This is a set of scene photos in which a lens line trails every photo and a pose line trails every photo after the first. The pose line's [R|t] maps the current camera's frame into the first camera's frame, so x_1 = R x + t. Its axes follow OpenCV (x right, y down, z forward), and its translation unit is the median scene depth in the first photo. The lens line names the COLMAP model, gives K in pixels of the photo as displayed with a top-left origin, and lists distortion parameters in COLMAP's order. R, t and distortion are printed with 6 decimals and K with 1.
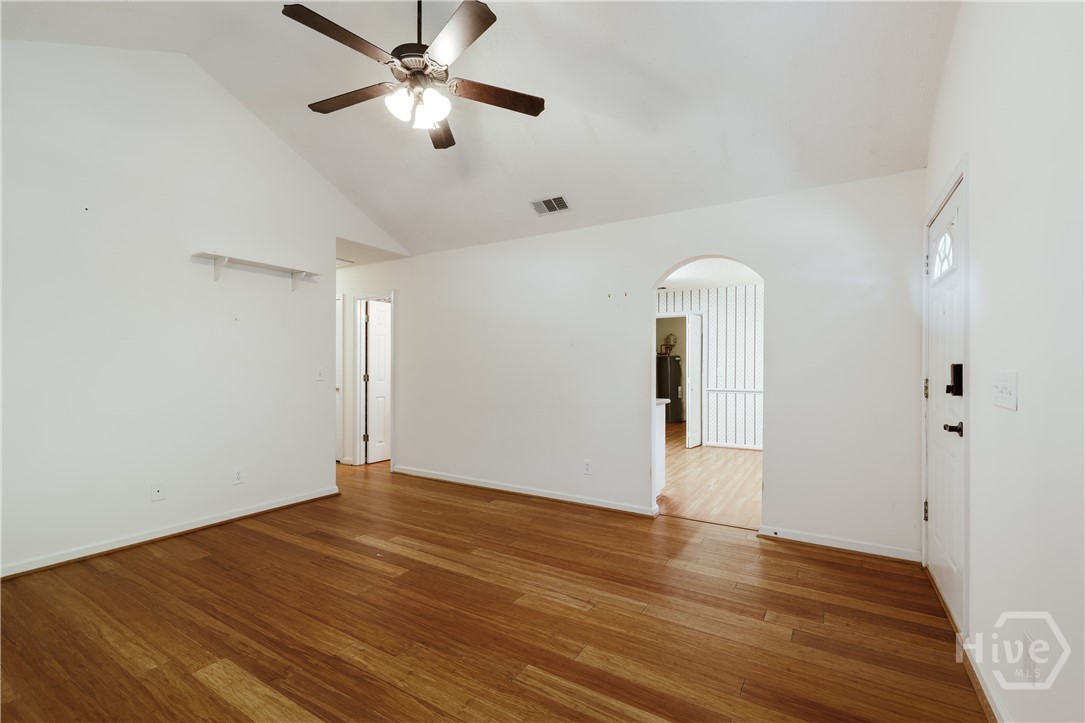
lens RADIAL K [[460.9, 0, 544.7], [0, 460.9, 354.3], [0, 0, 1]] dist [0.001553, 0.000841]
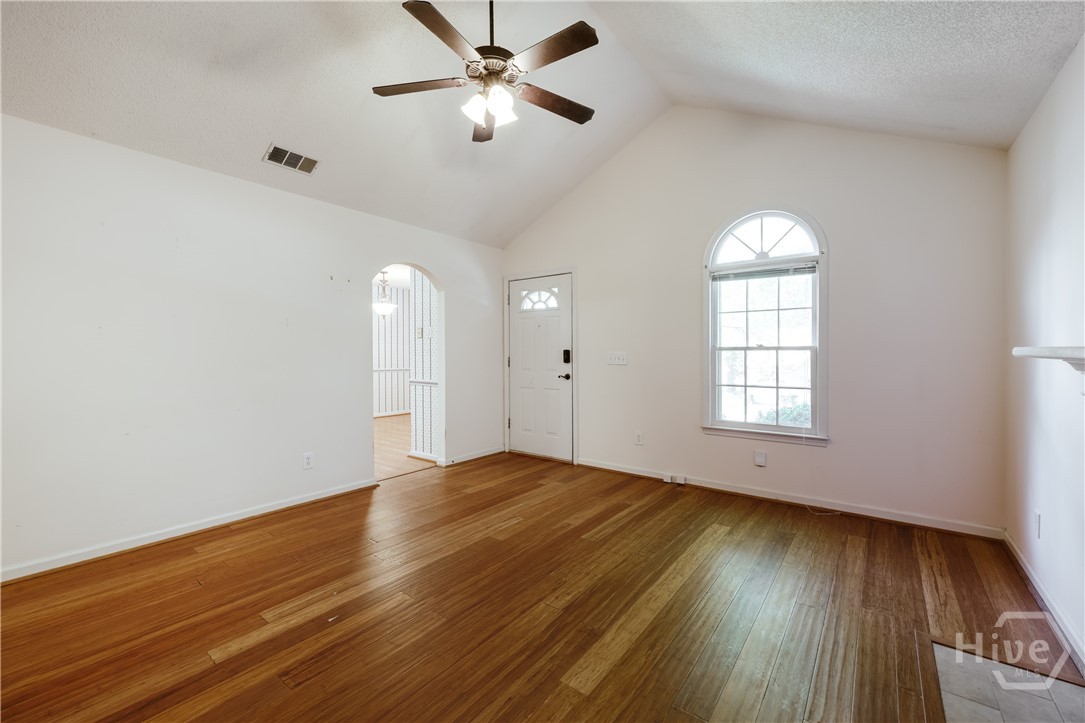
lens RADIAL K [[458.9, 0, 550.1], [0, 458.9, 356.8], [0, 0, 1]] dist [0.001668, 0.000226]
pose [[0.081130, -0.010456, 0.996649, -1.144068], [-0.025896, 0.999585, 0.012595, 0.033834], [-0.996367, -0.026831, 0.080826, 0.717679]]
